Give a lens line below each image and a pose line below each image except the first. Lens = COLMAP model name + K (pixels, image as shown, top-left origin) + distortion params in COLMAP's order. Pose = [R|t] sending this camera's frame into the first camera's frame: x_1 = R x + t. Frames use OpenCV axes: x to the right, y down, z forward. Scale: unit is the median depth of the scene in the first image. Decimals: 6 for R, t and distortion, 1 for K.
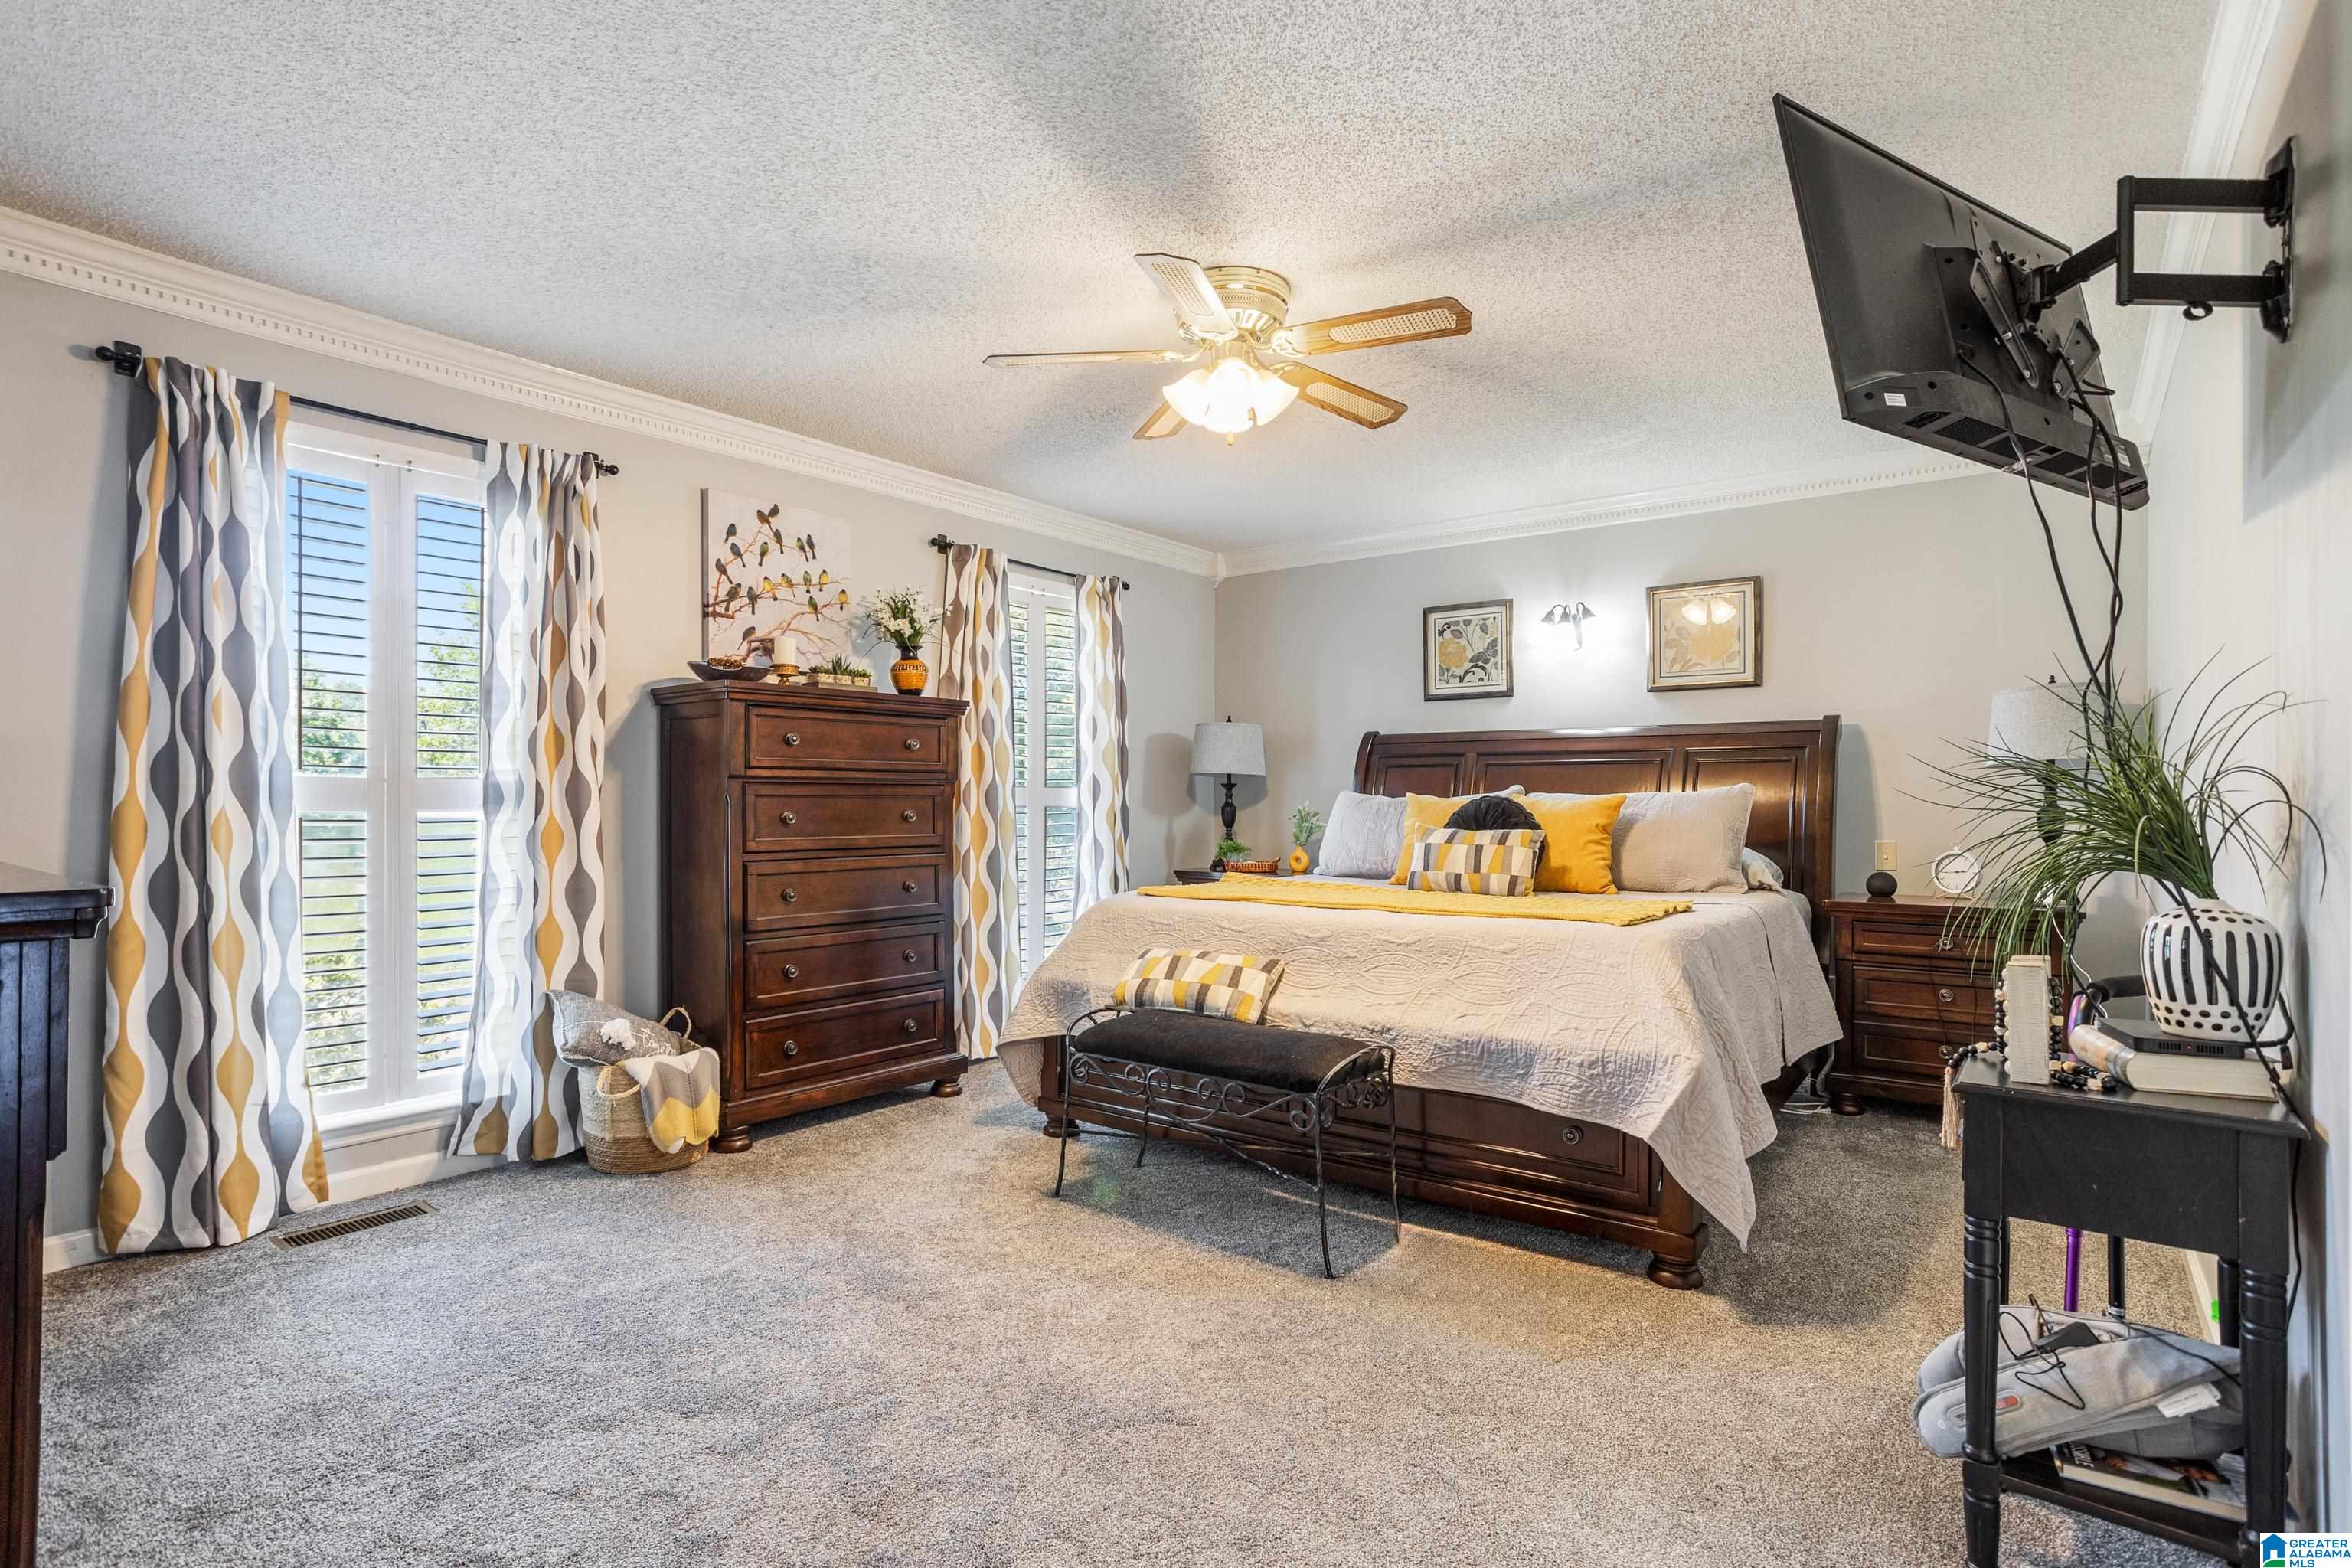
lens RADIAL K [[1167.4, 0, 1163.1], [0, 1167.4, 789.7], [0, 0, 1]] dist [-0.059254, 0.047089]
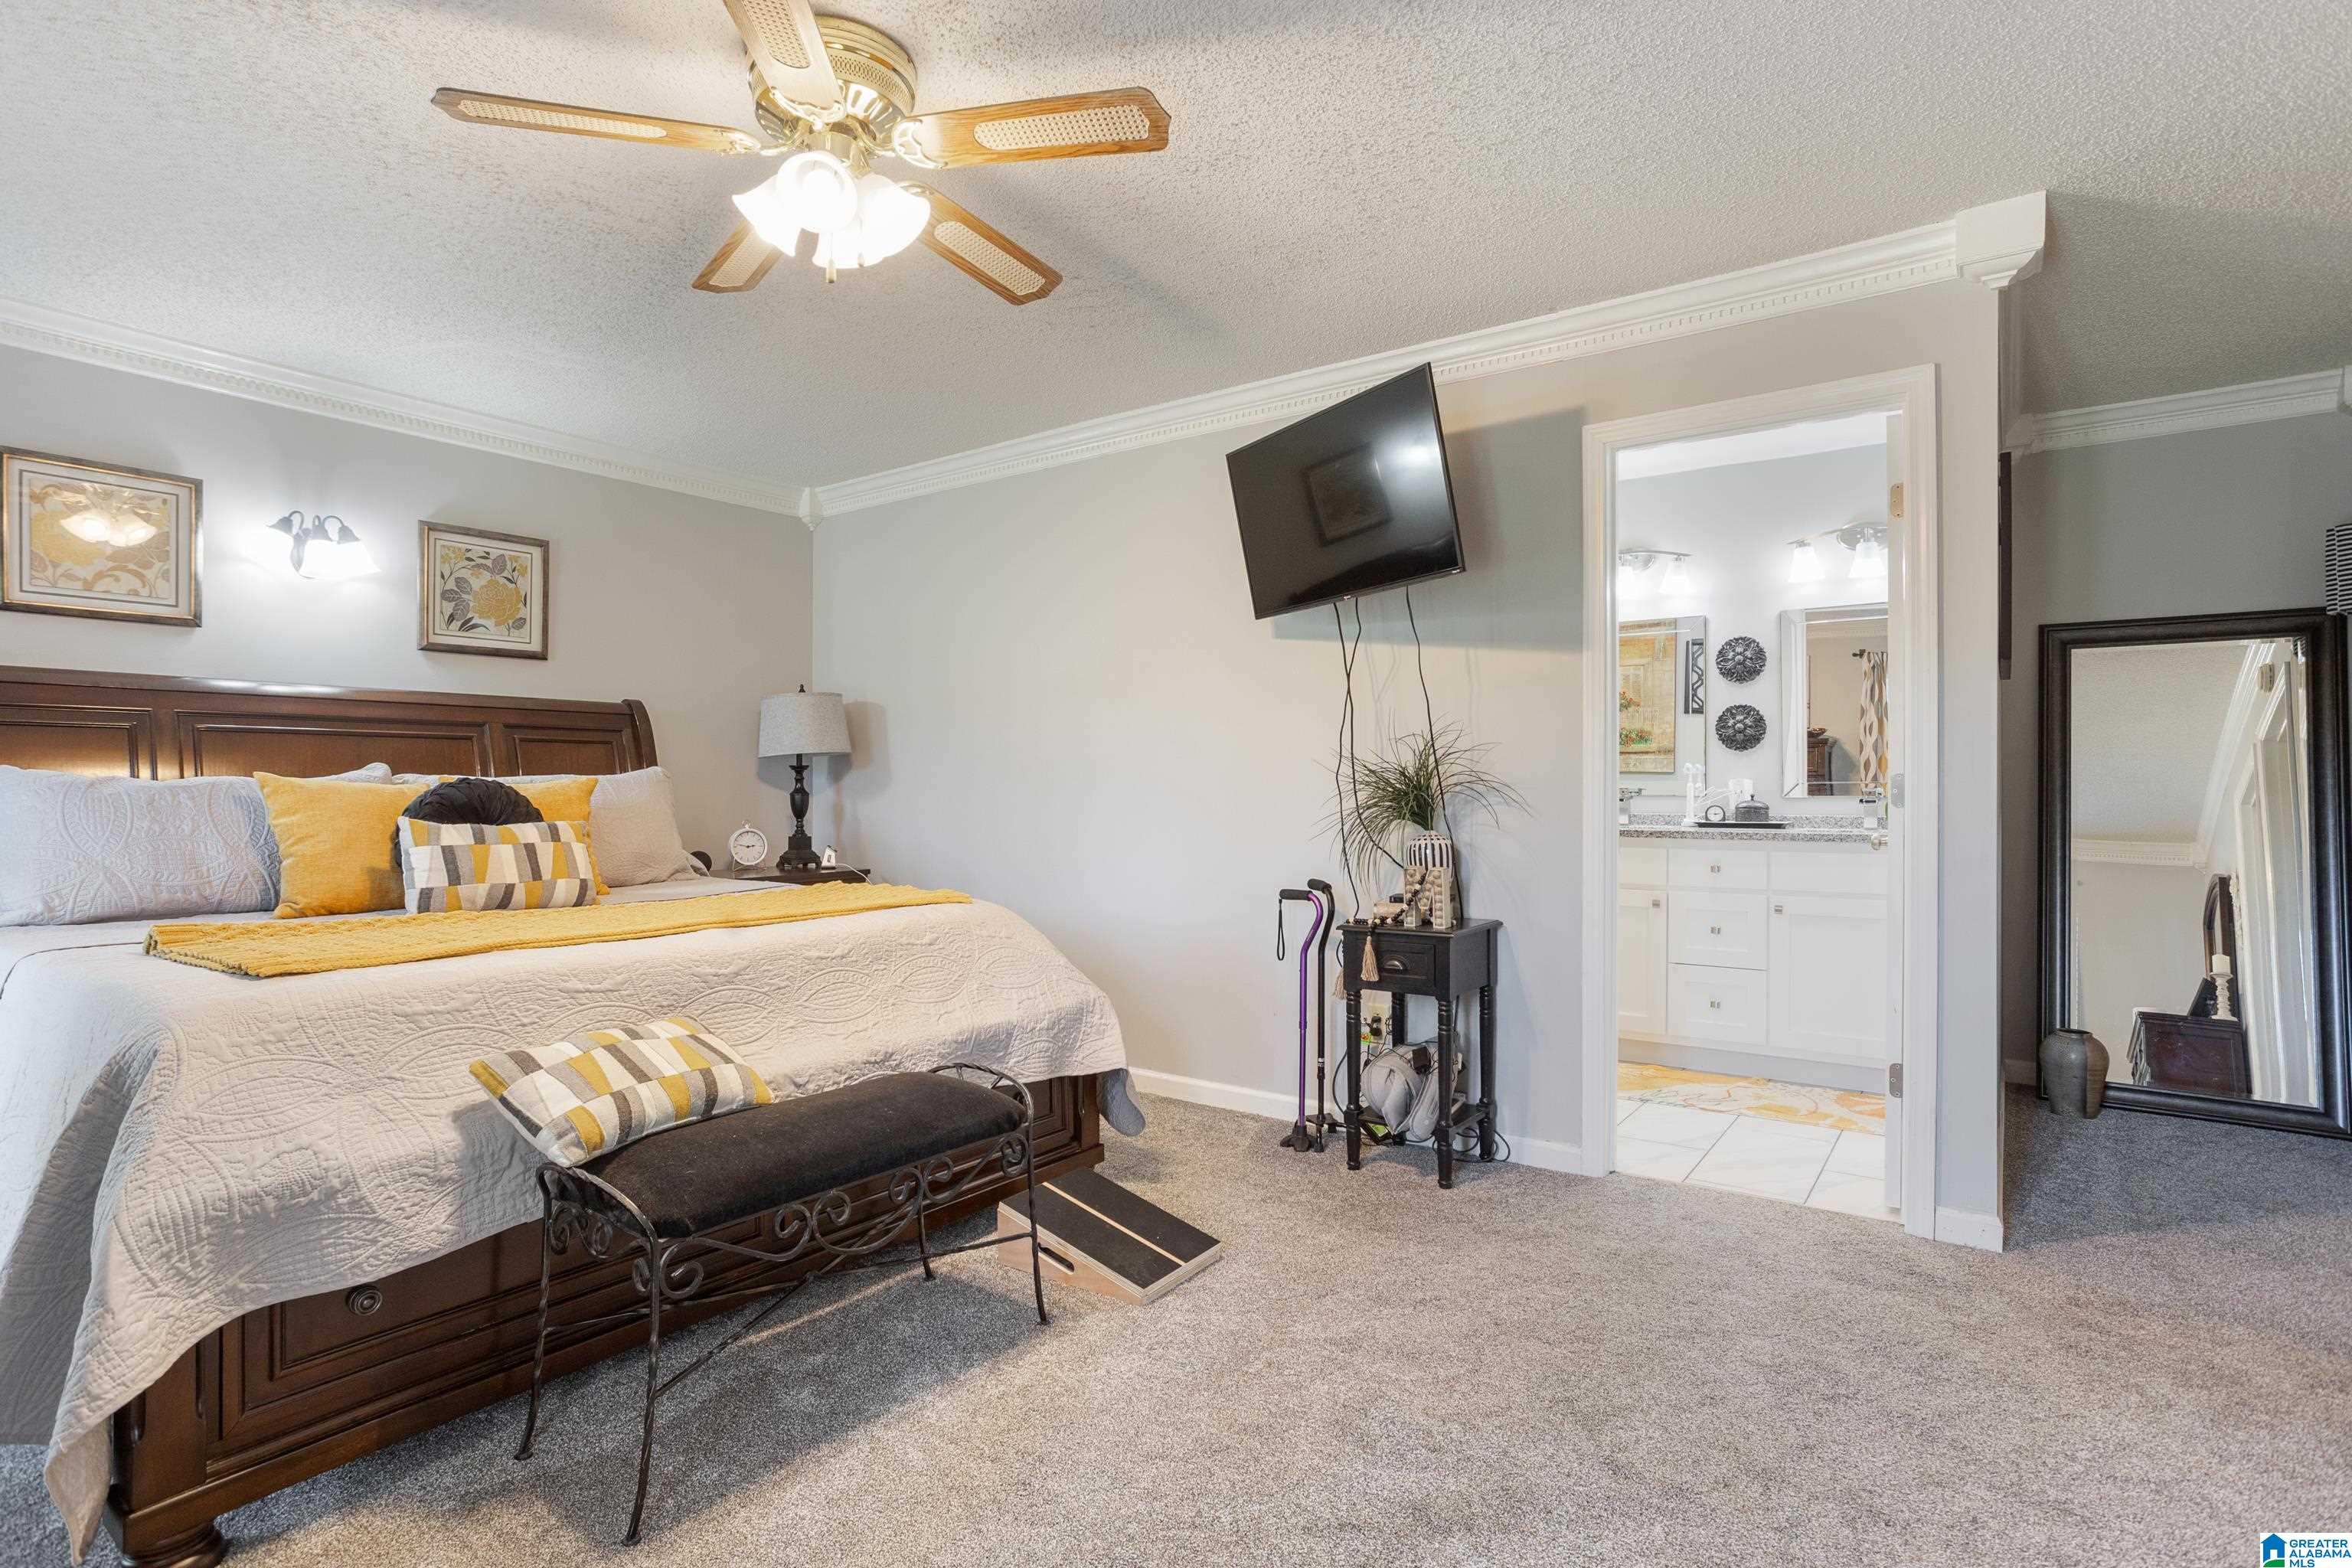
lens RADIAL K [[1167.4, 0, 1163.1], [0, 1167.4, 789.7], [0, 0, 1]] dist [-0.059254, 0.047089]
pose [[-0.034191, -0.004263, 0.999406, -0.497753], [-0.010604, 0.999936, 0.003903, 0.005011], [-0.999359, -0.010464, -0.034234, 0.625395]]
